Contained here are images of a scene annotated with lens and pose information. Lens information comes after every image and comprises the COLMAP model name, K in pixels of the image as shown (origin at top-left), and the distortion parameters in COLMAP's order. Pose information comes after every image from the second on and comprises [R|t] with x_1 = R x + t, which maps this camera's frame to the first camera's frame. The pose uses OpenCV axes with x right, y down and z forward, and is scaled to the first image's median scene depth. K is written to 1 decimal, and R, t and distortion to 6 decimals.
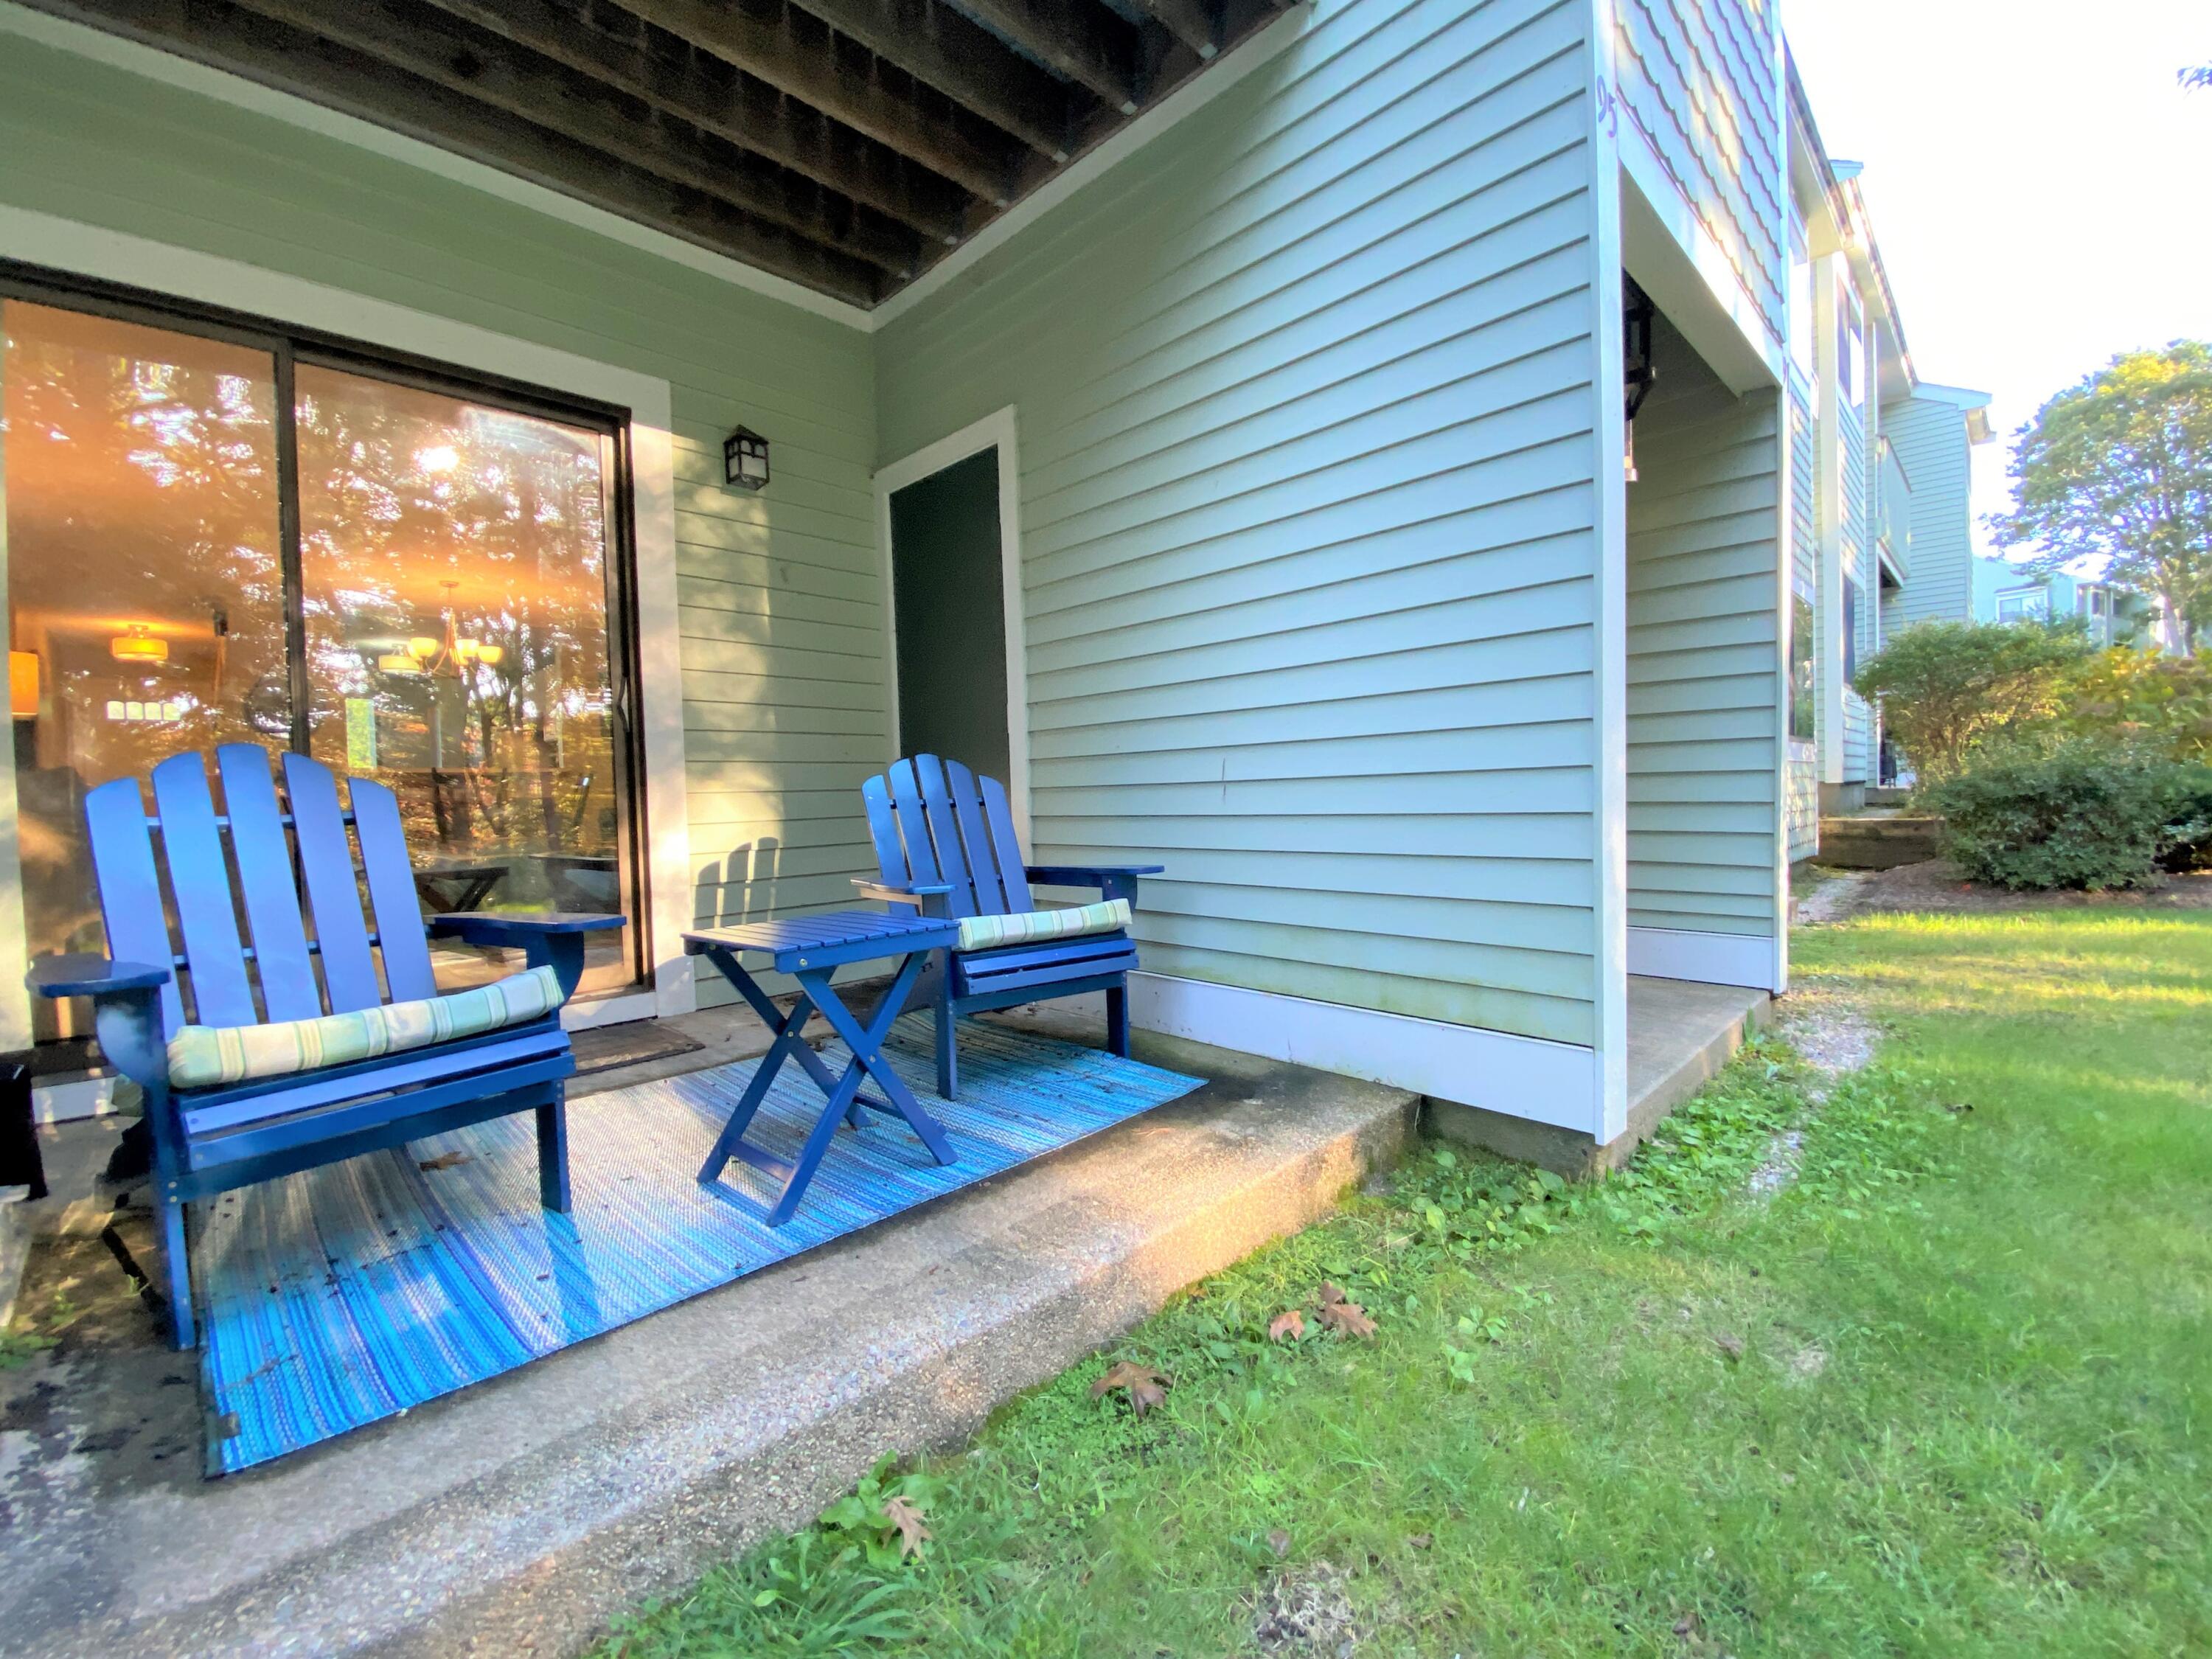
lens RADIAL K [[903.4, 0, 1105.8], [0, 903.4, 826.7], [0, 0, 1]] dist [-0.001135, -0.012626]
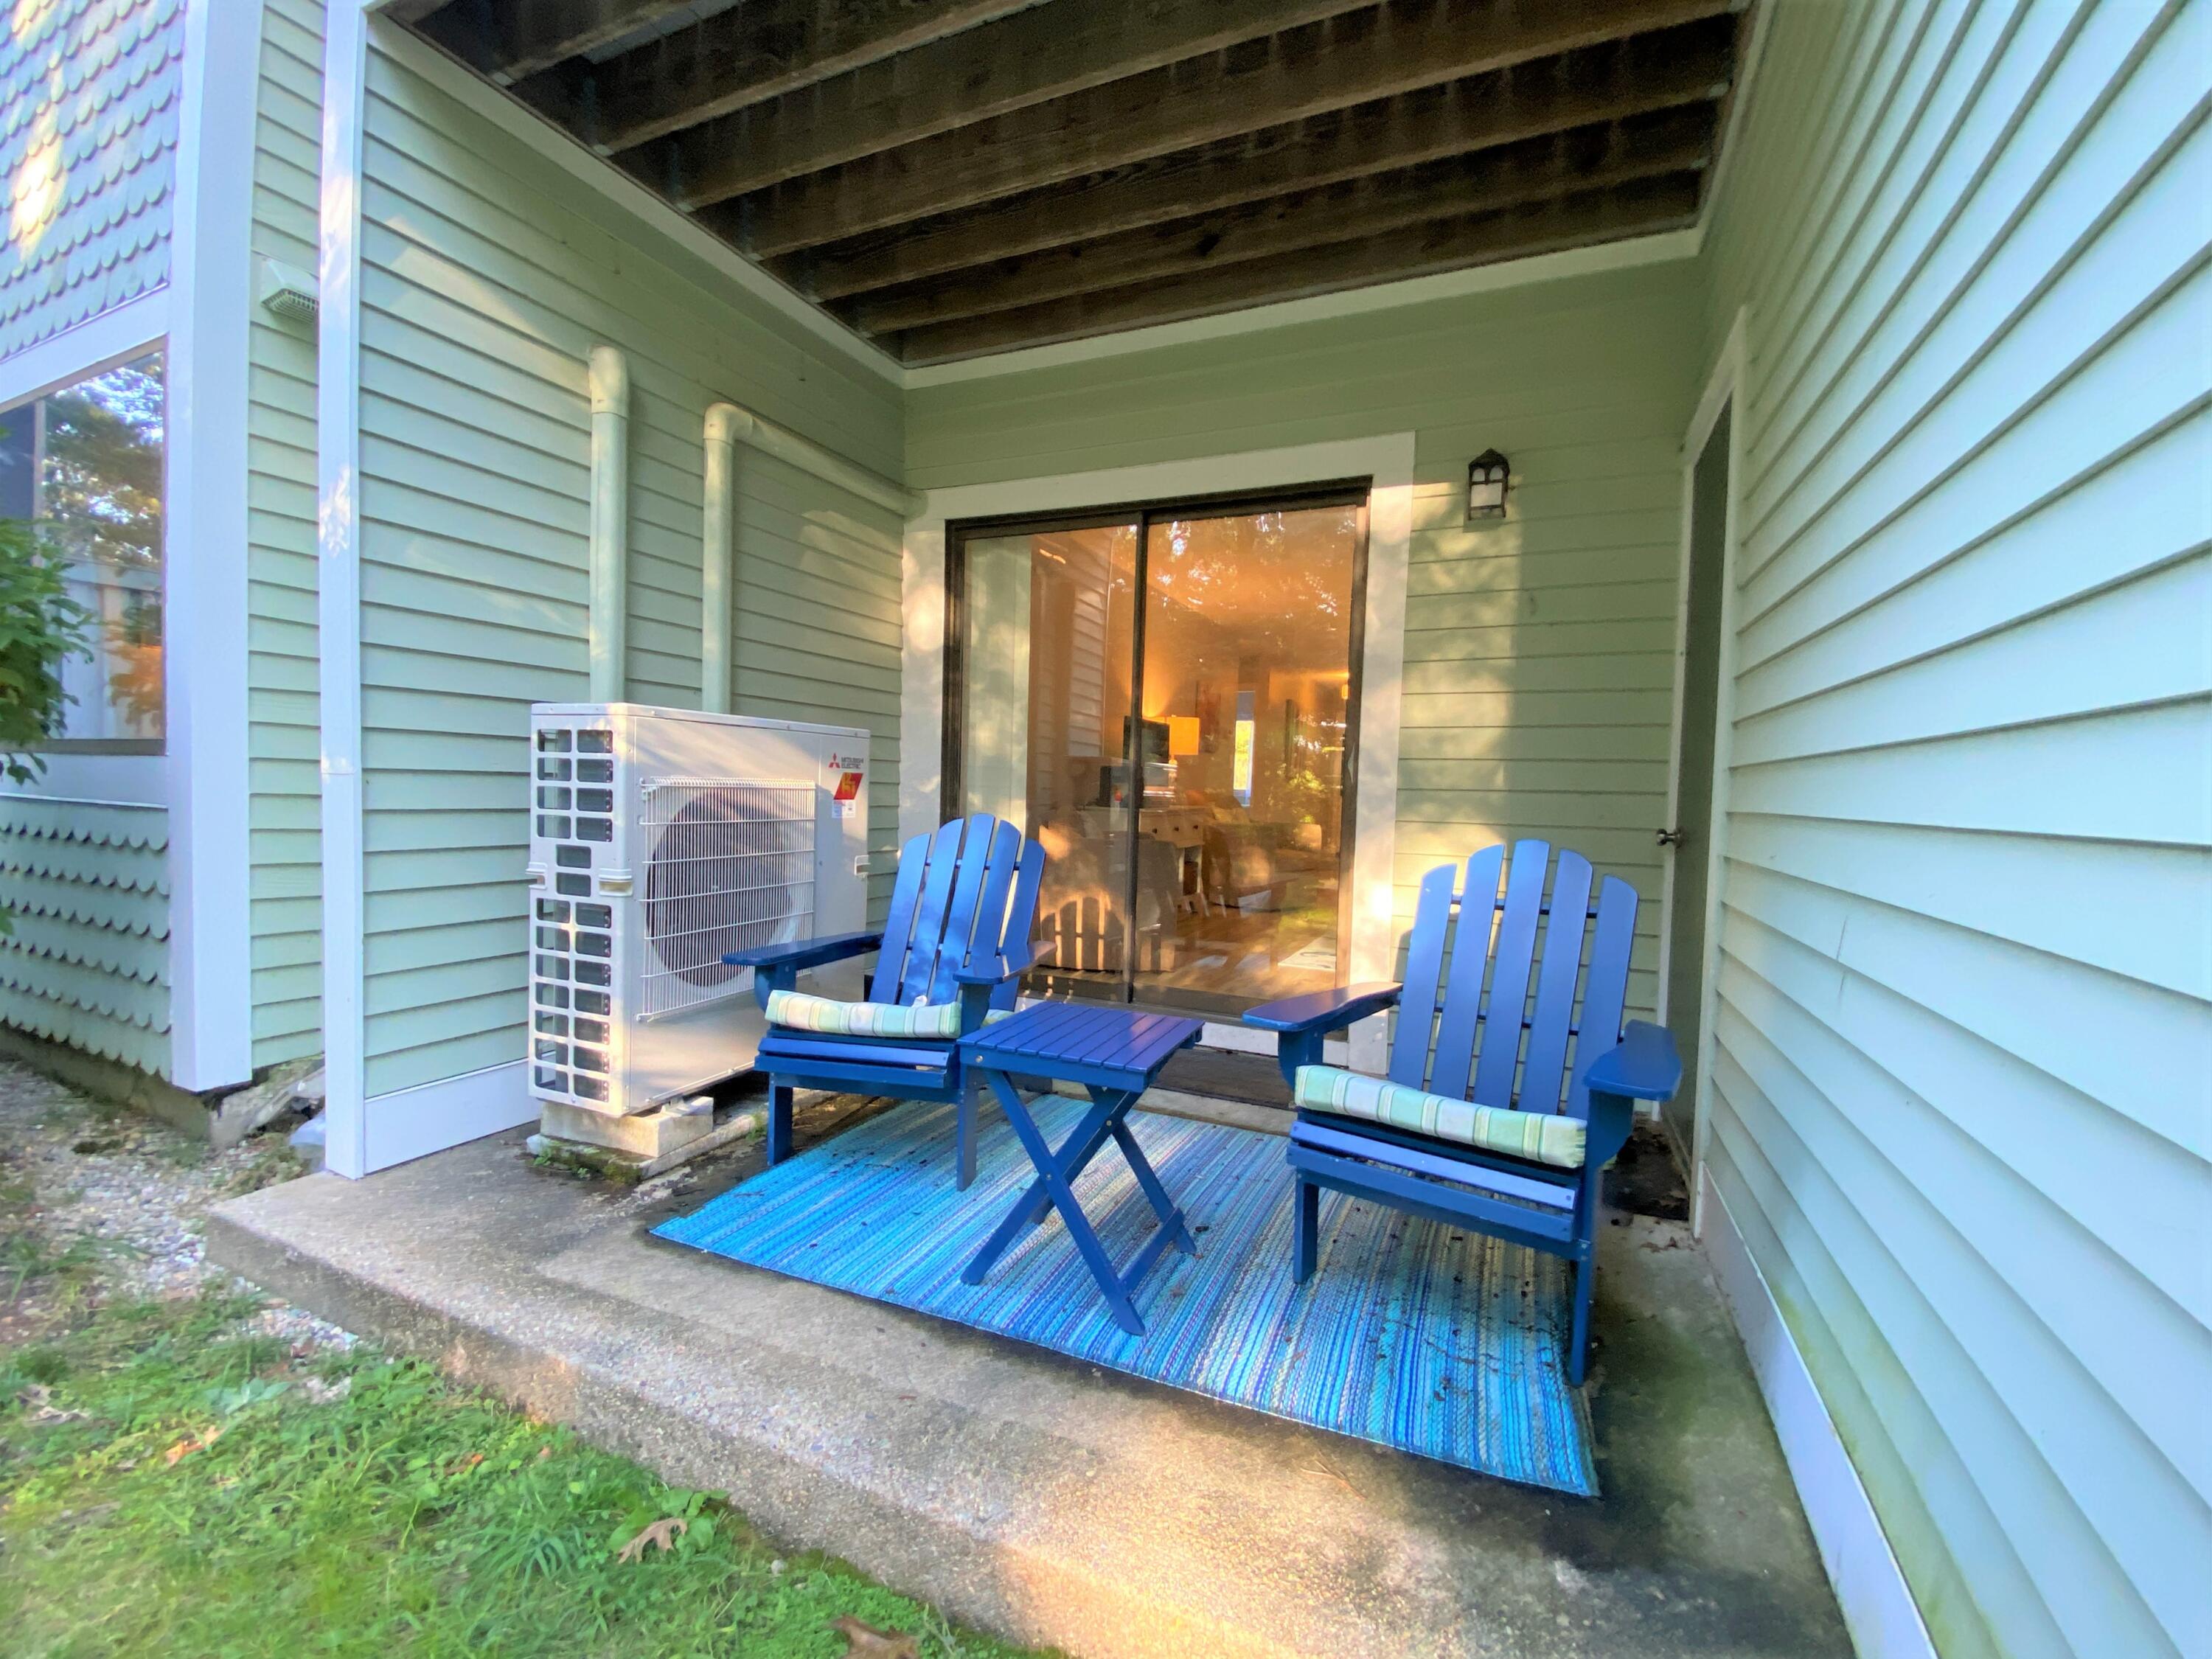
lens RADIAL K [[929.0, 0, 1108.2], [0, 929.0, 819.0], [0, 0, 1]] dist [0.033038, -0.025078]
pose [[0.369998, 0.072046, -0.926235, 0.570043], [-0.076293, 0.995977, 0.046995, -0.157592], [0.925895, 0.053277, 0.374006, 0.531057]]
